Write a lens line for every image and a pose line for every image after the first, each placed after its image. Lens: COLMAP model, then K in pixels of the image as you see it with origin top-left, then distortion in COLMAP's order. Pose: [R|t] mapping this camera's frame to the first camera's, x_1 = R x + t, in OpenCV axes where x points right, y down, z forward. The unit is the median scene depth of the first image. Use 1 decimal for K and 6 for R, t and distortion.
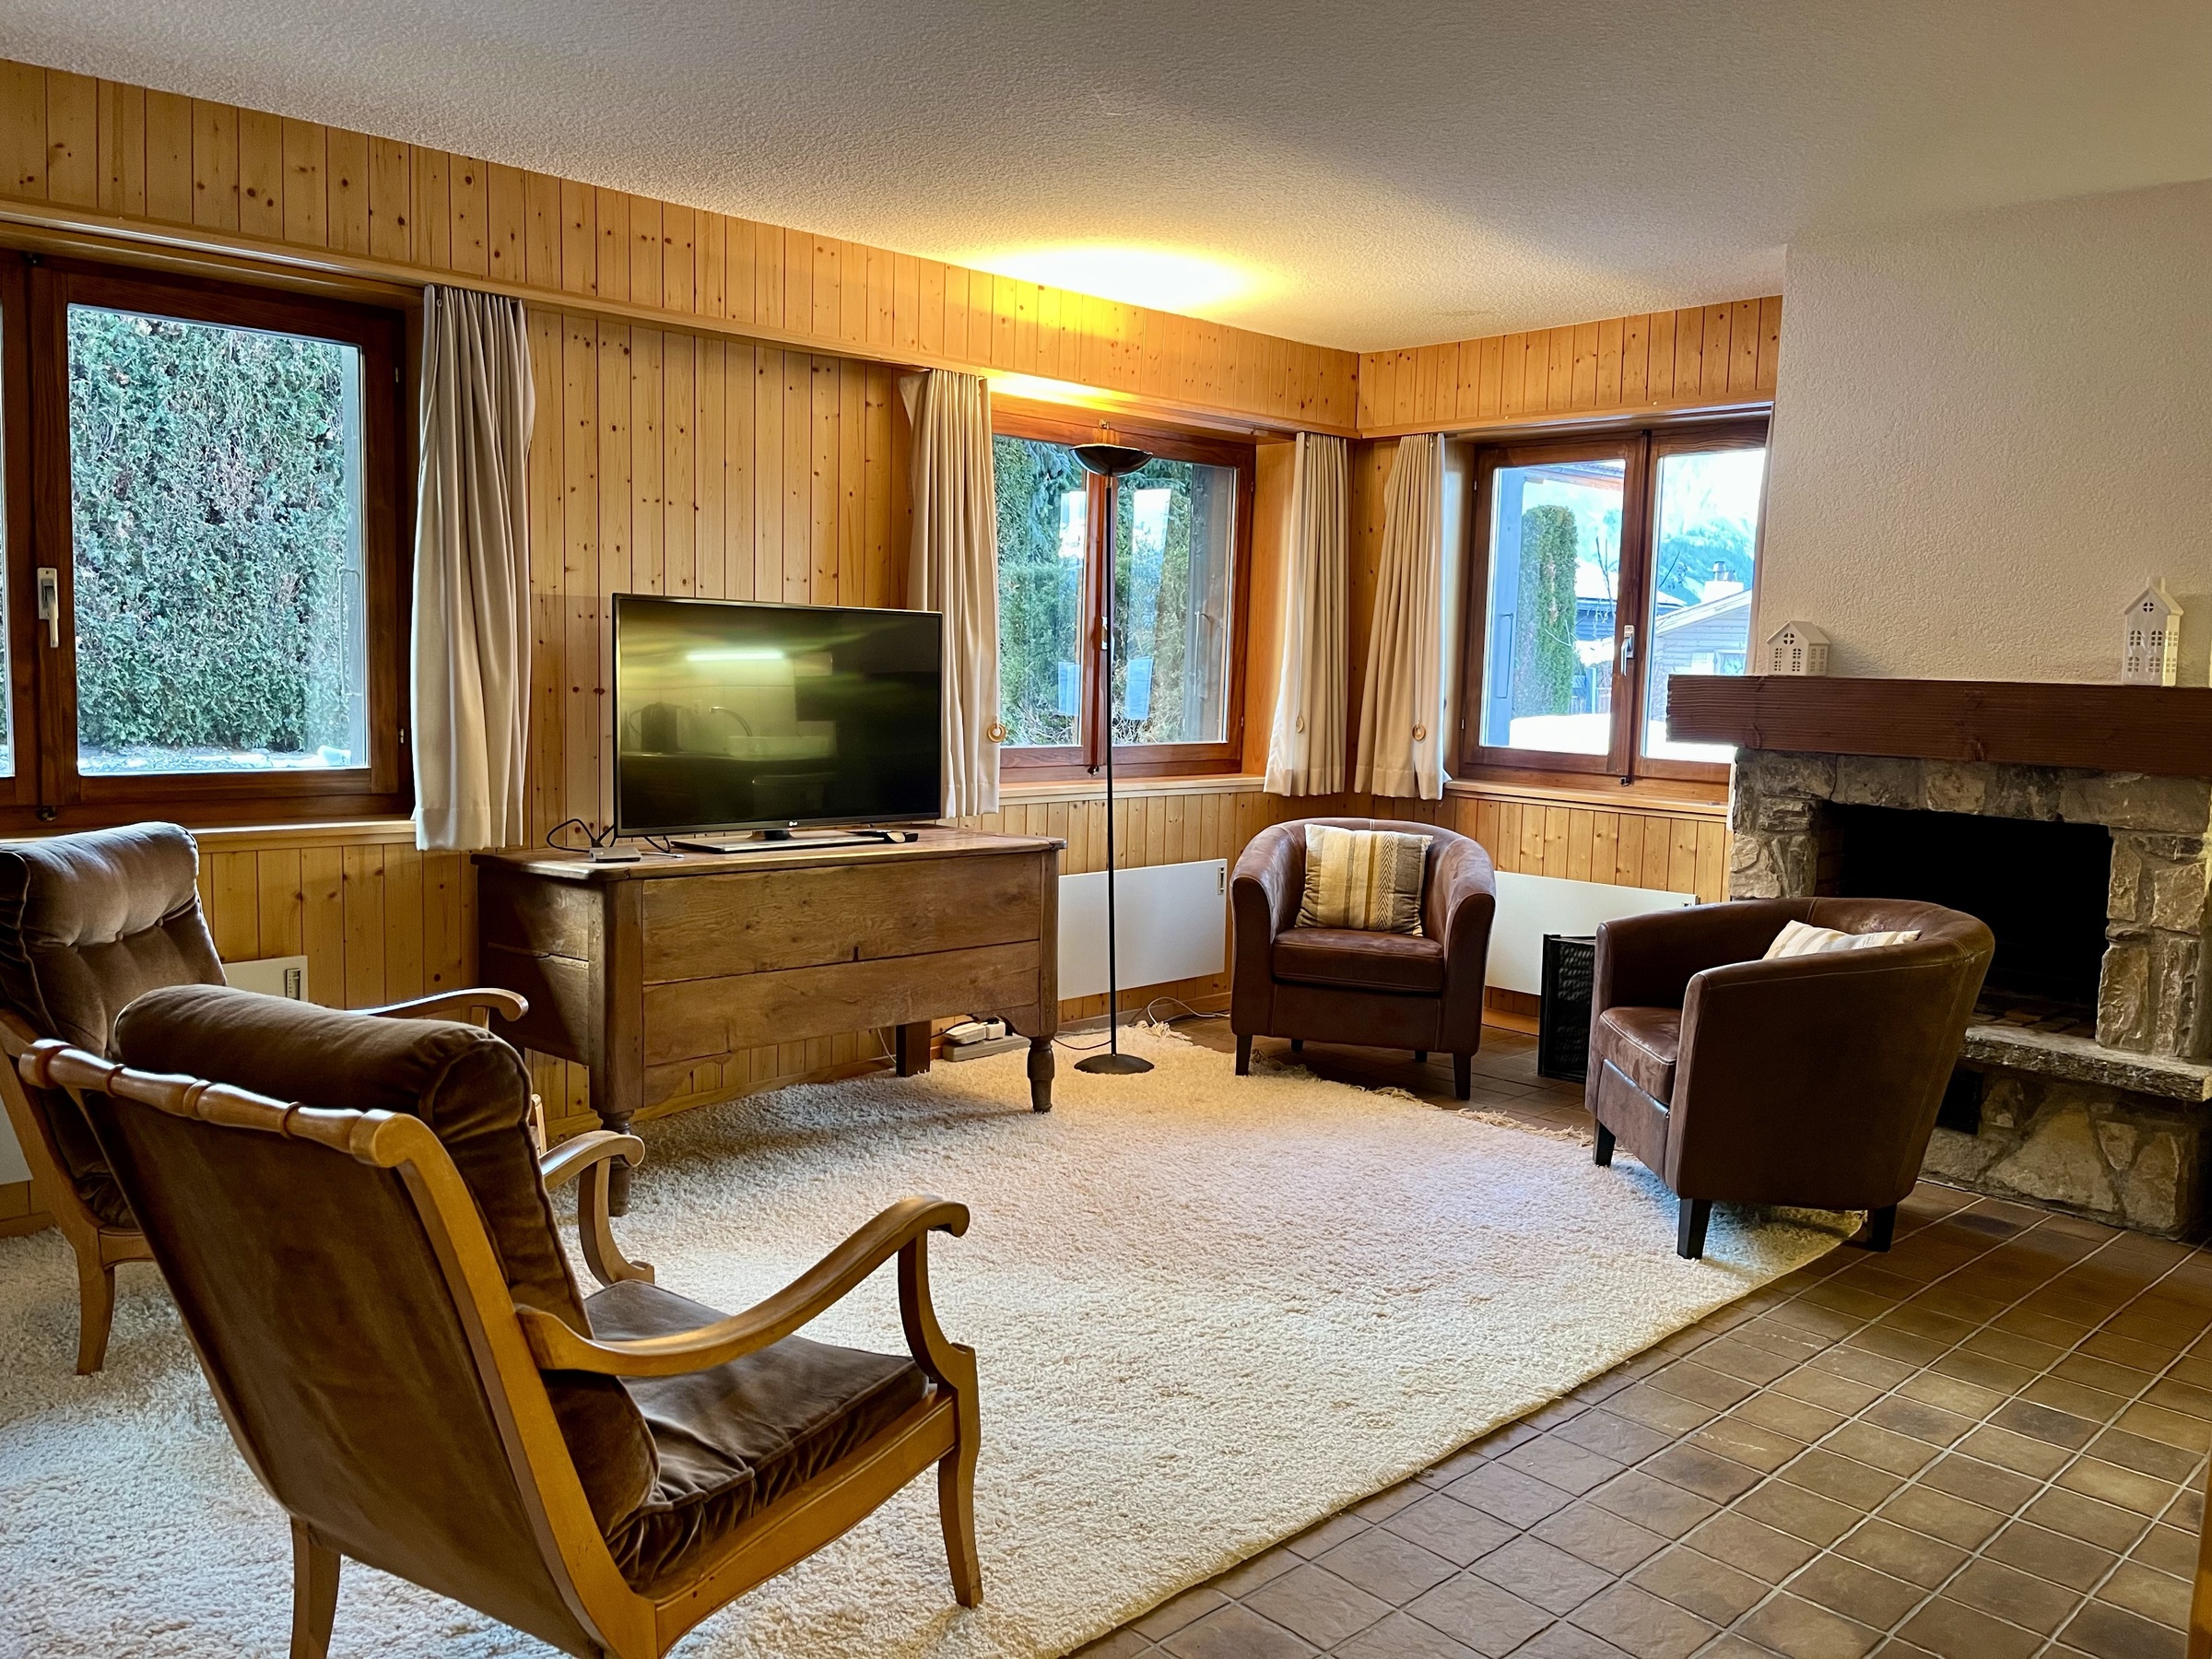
lens RADIAL K [[1678.2, 0, 1106.0], [0, 1678.2, 829.5], [0, 0, 1]] dist [0.065478, -0.087593]
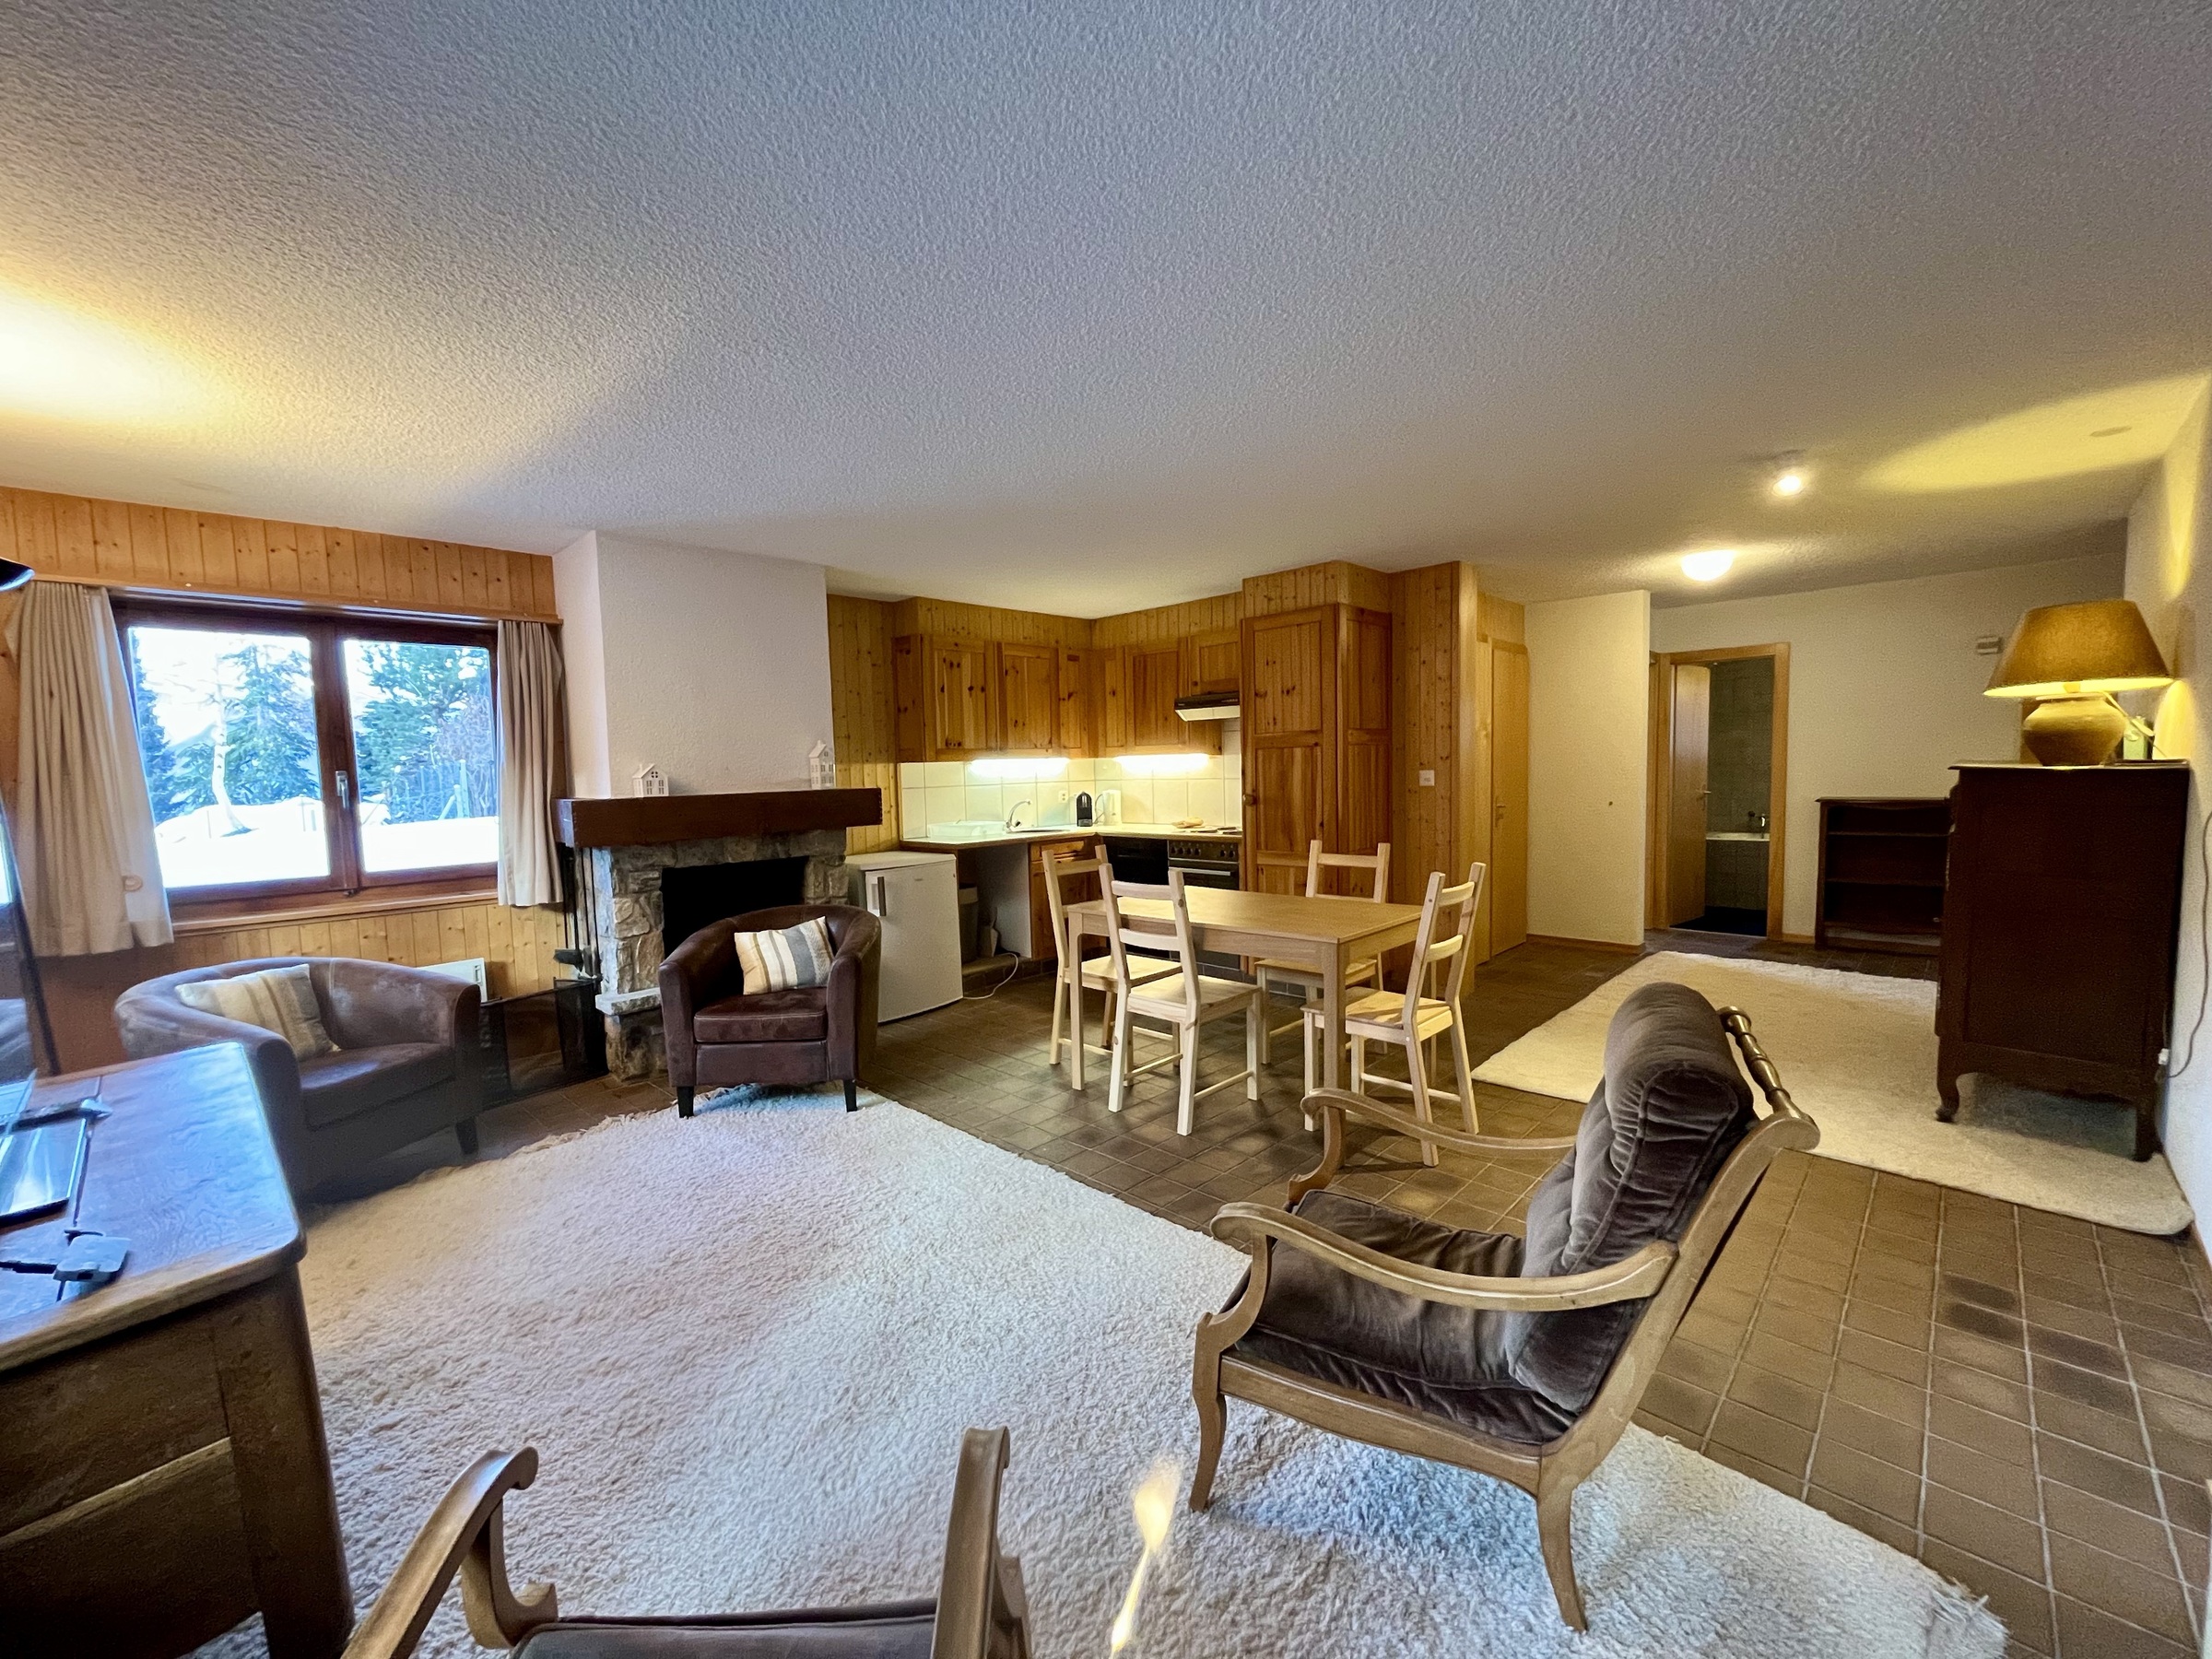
lens RADIAL K [[899.0, 0, 1111.9], [0, 899.0, 827.5], [0, 0, 1]] dist [-0.001880, -0.000475]
pose [[-0.052862, -0.092328, 0.994324, -0.522702], [0.132781, 0.986225, 0.098635, -0.092218], [-0.989735, 0.137242, -0.039874, 0.617629]]
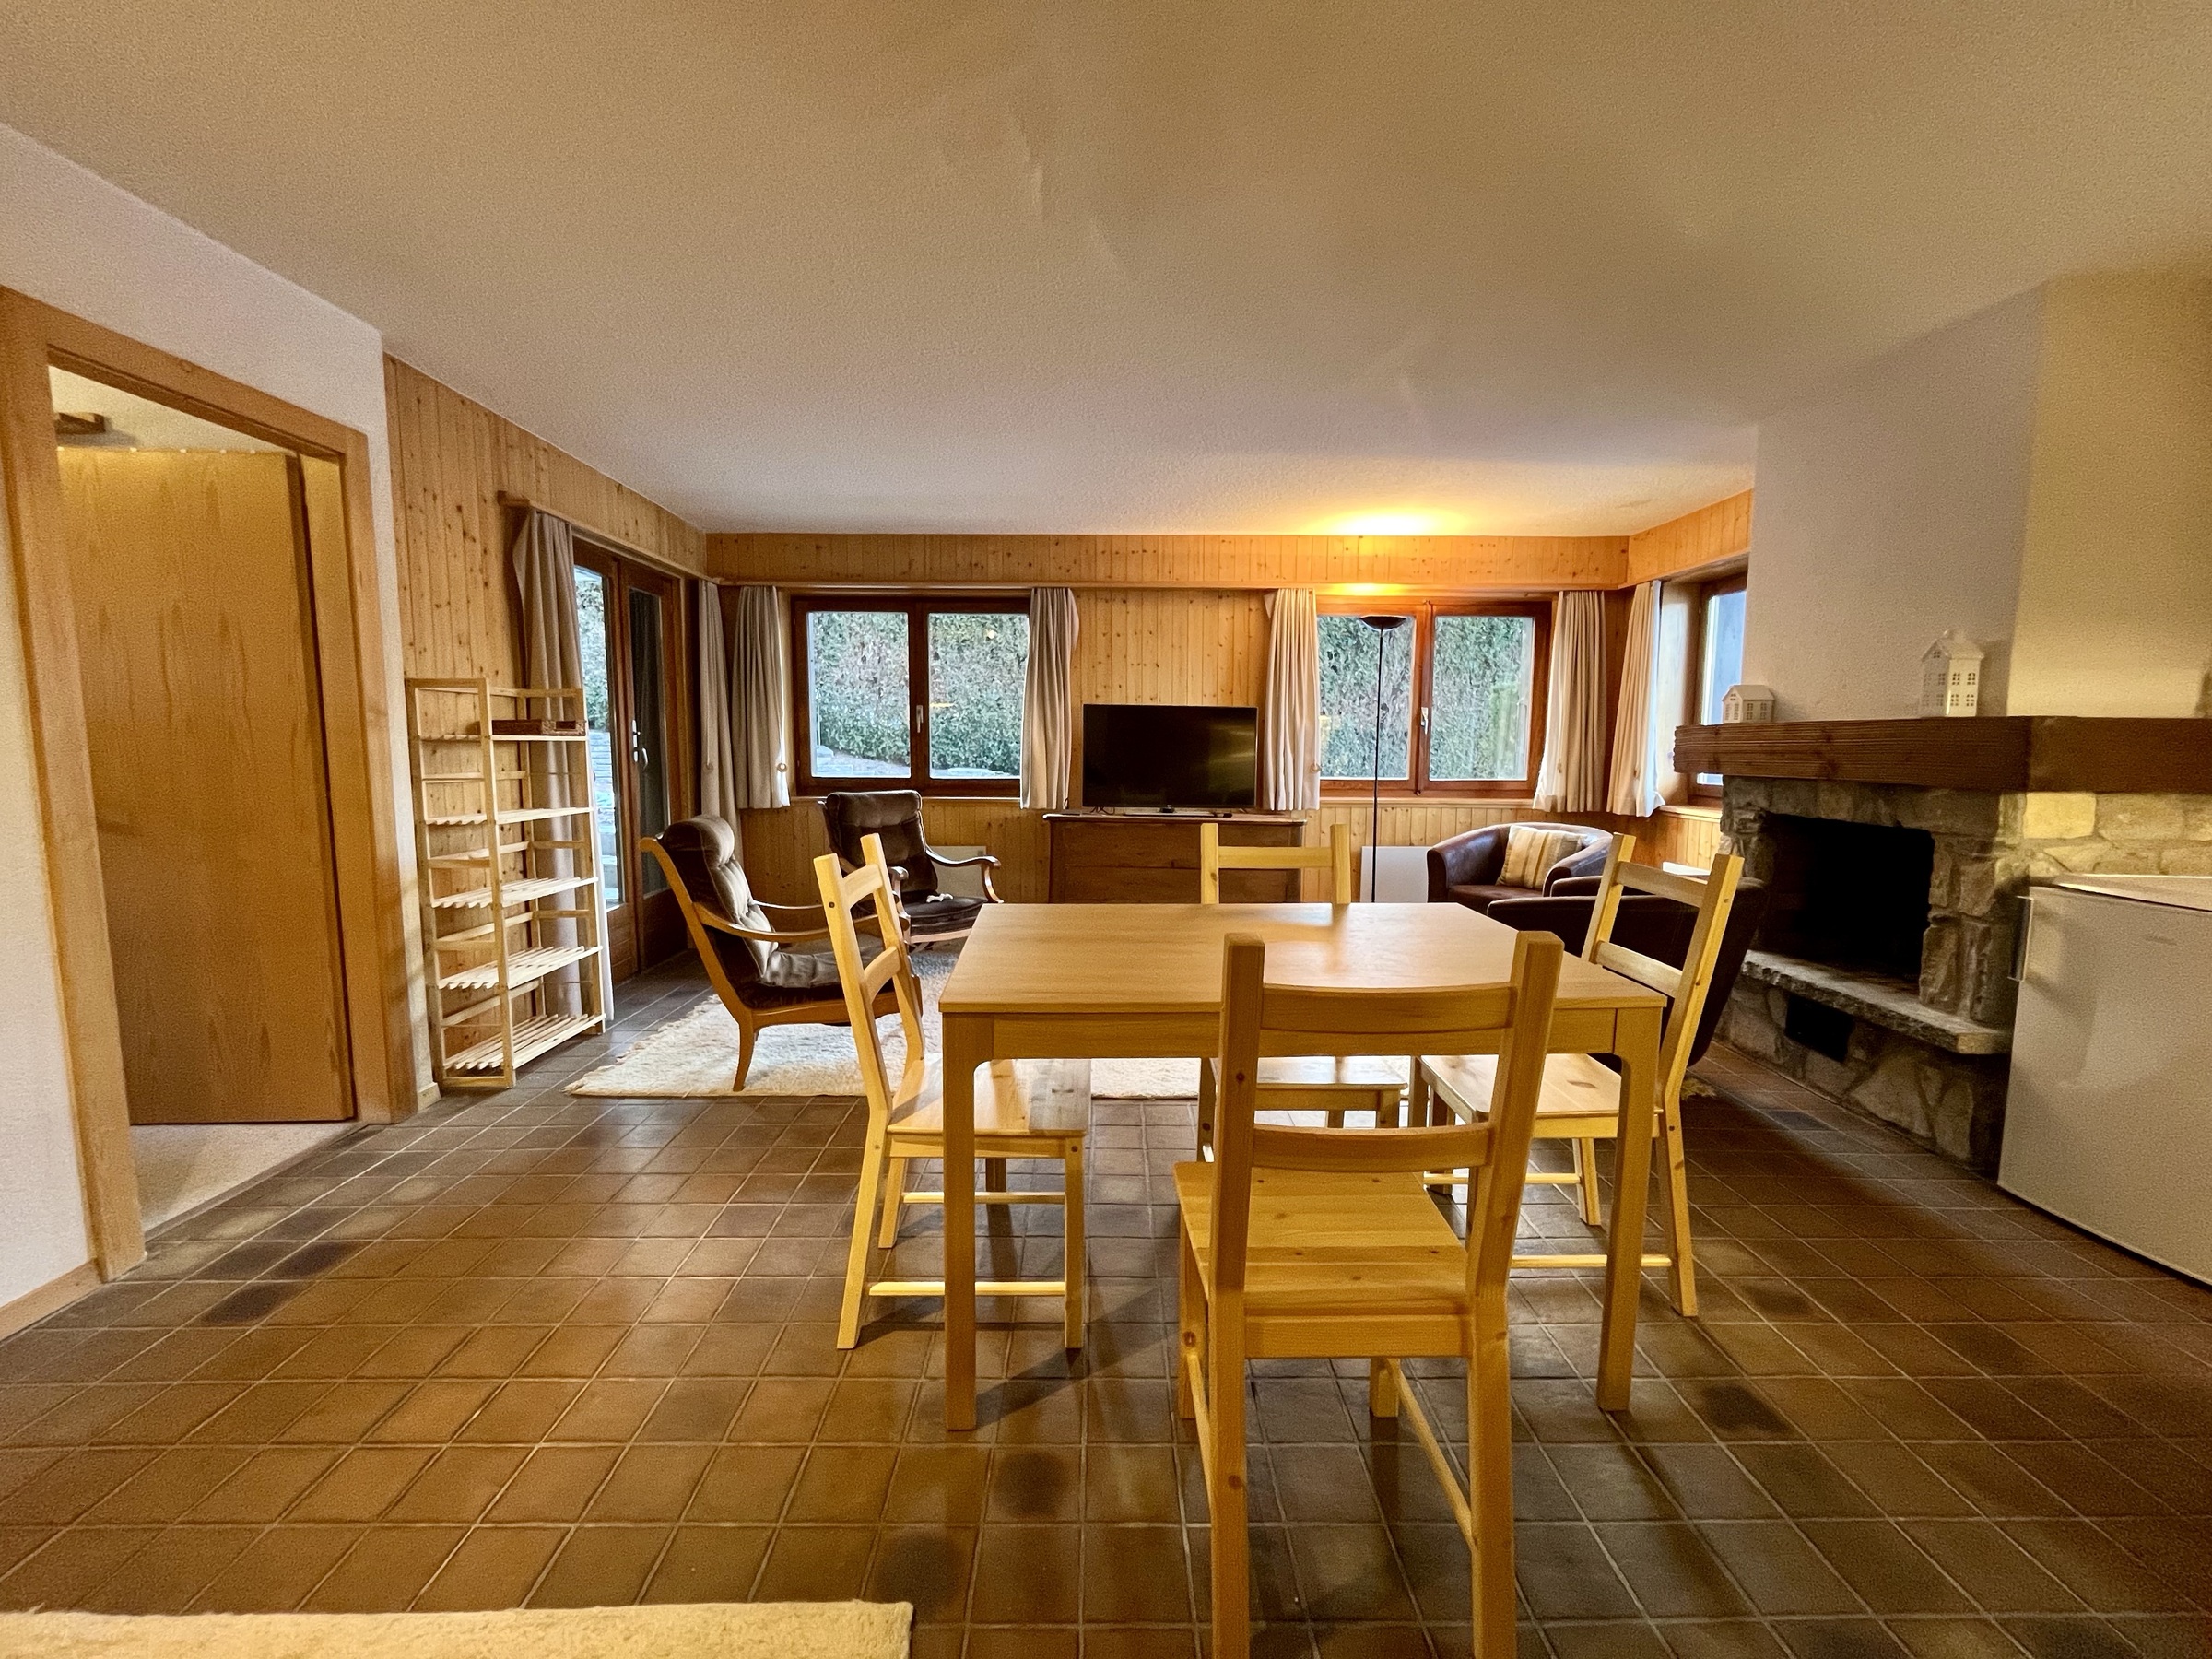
lens RADIAL K [[899.0, 0, 1111.9], [0, 899.0, 827.5], [0, 0, 1]] dist [-0.001880, -0.000475]
pose [[0.734820, 0.042983, -0.676899, 0.555512], [-0.058327, 0.998298, 0.000073, 0.029046], [0.675749, 0.039428, 0.736076, 0.088612]]
